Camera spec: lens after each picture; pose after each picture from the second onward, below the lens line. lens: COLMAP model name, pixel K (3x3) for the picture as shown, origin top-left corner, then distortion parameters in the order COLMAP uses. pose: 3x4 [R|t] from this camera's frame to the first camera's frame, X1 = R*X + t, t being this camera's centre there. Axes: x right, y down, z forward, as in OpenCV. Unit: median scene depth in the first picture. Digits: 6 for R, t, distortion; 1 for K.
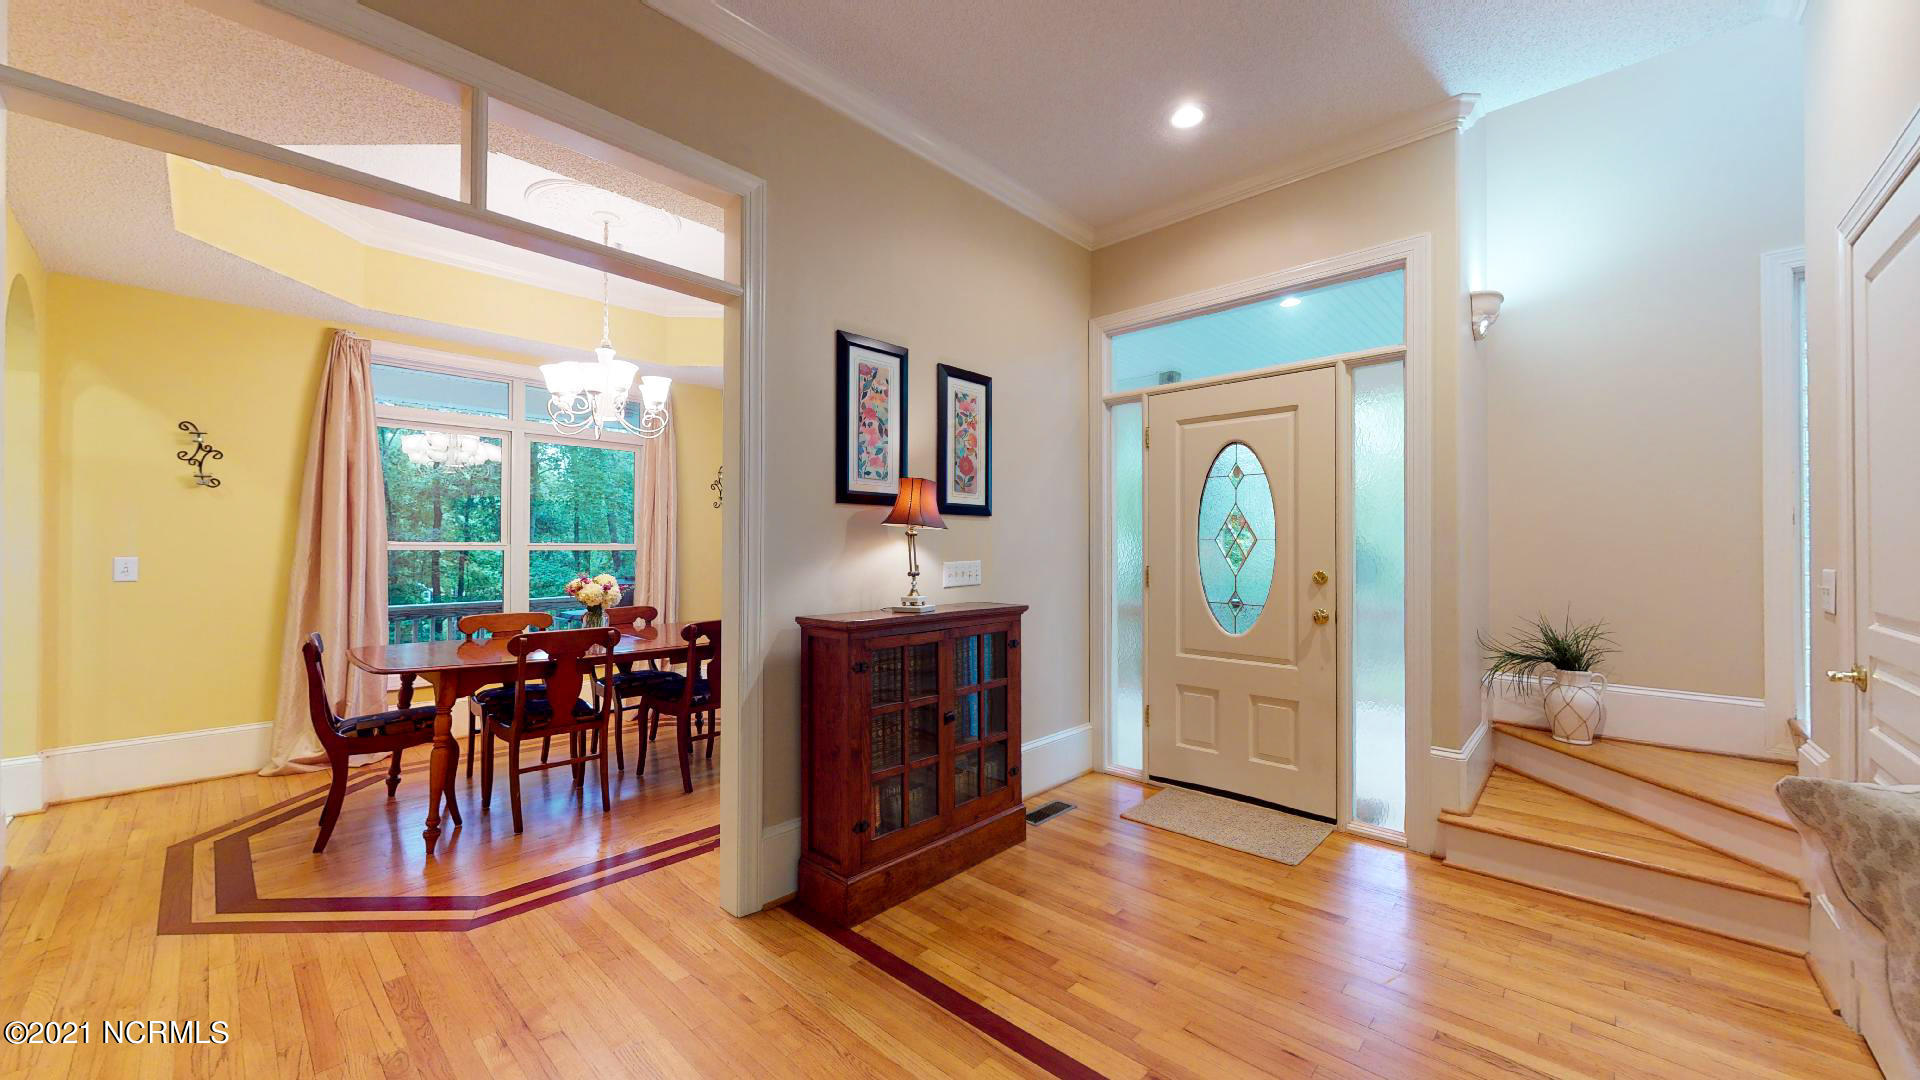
lens RADIAL K [[710.5, 0, 956.0], [0, 710.5, 543.4], [0, 0, 1]] dist [-0.003068, -0.000164]
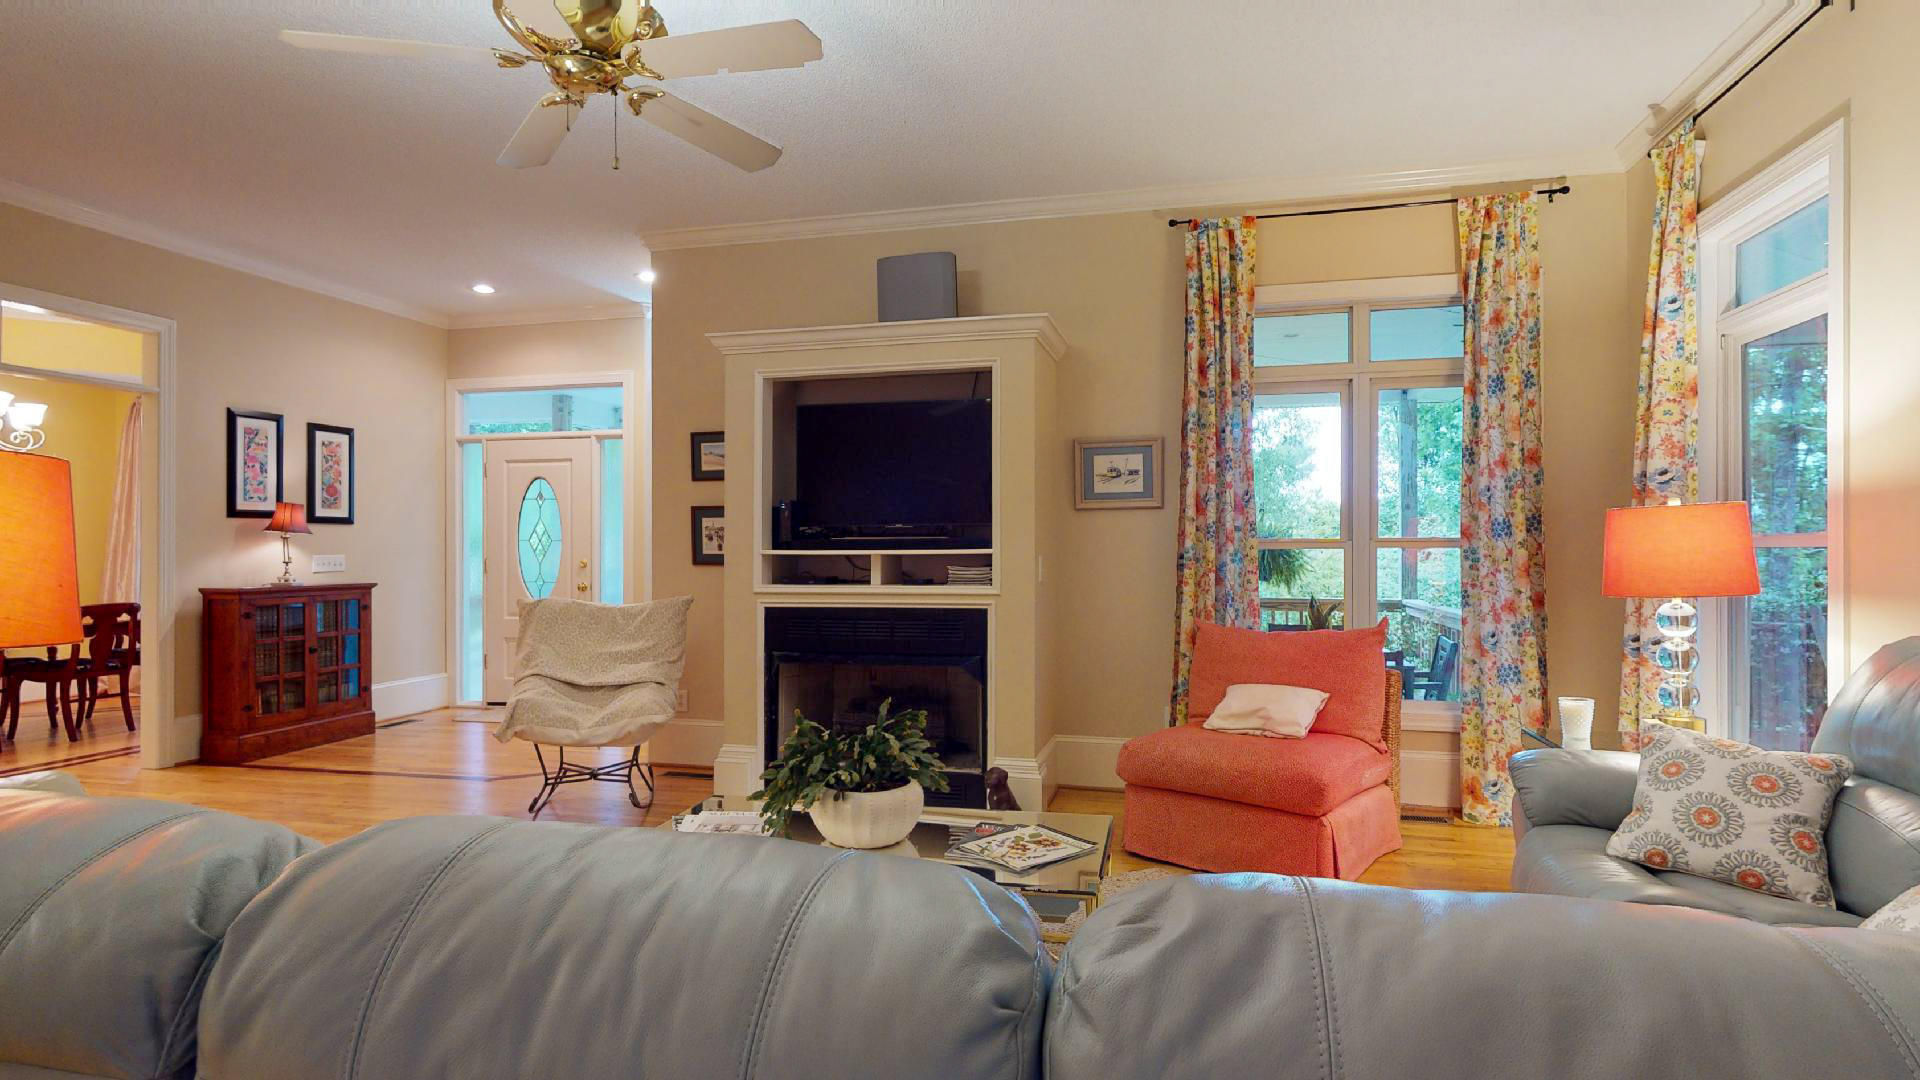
lens RADIAL K [[979.0, 0, 955.2], [0, 979.0, 547.4], [0, 0, 1]] dist [0.000008, 0.000085]
pose [[0.870483, -0.001543, 0.492196, 0.158898], [-0.002728, 0.999965, 0.007959, -0.011965], [-0.492191, -0.008272, 0.870448, -1.594992]]
